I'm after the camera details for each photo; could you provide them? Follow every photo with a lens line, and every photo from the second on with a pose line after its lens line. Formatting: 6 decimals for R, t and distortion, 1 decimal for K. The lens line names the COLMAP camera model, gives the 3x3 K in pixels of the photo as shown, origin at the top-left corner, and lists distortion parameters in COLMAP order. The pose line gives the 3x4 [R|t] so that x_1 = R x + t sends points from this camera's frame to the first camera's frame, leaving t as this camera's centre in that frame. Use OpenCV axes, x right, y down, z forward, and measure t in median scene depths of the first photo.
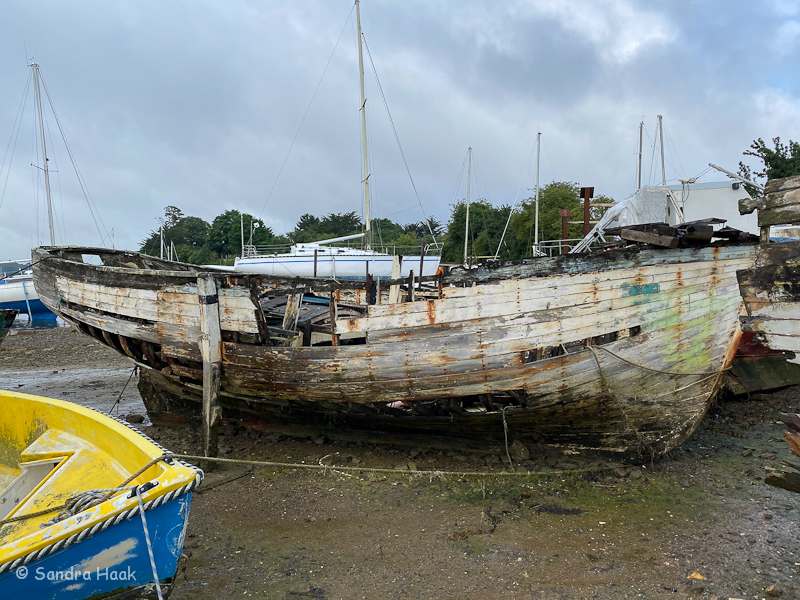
lens RADIAL K [[611.5, 0, 399.6], [0, 611.5, 303.3], [0, 0, 1]] dist [0.022146, -0.032521]
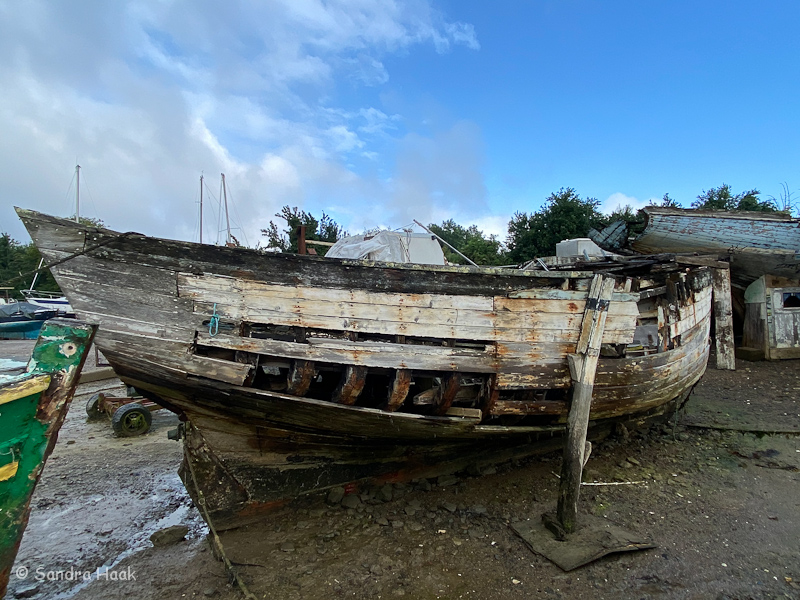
lens RADIAL K [[513.2, 0, 397.6], [0, 513.2, 296.5], [0, 0, 1]] dist [0.014414, -0.011079]
pose [[0.619790, 0.012571, 0.784667, -0.153628], [0.043441, 0.997789, -0.050299, 0.000637], [-0.783565, 0.065262, 0.617873, 0.120113]]
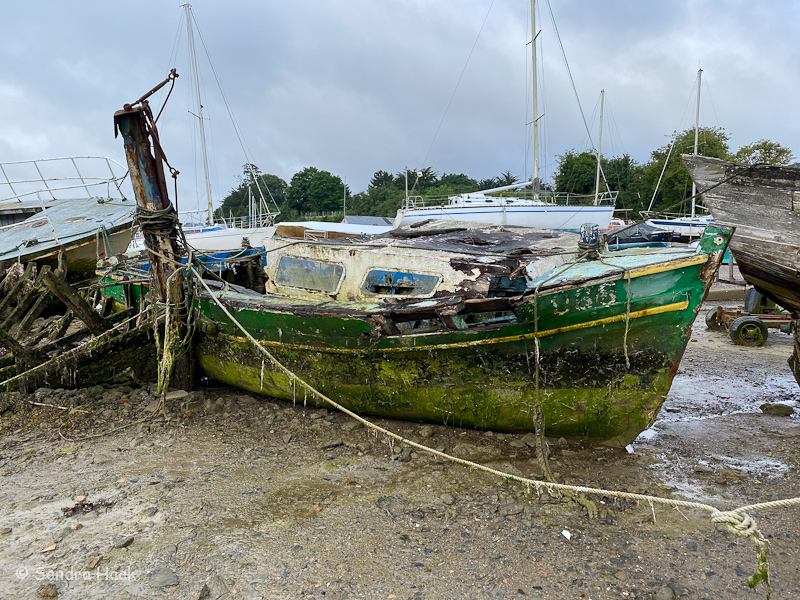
lens RADIAL K [[611.5, 0, 396.9], [0, 611.5, 300.1], [0, 0, 1]] dist [0.022146, -0.032521]
pose [[0.995362, 0.009042, -0.095774, -0.178924], [-0.003064, 0.998047, 0.062386, 0.005620], [0.096151, -0.061803, 0.993446, 0.065794]]
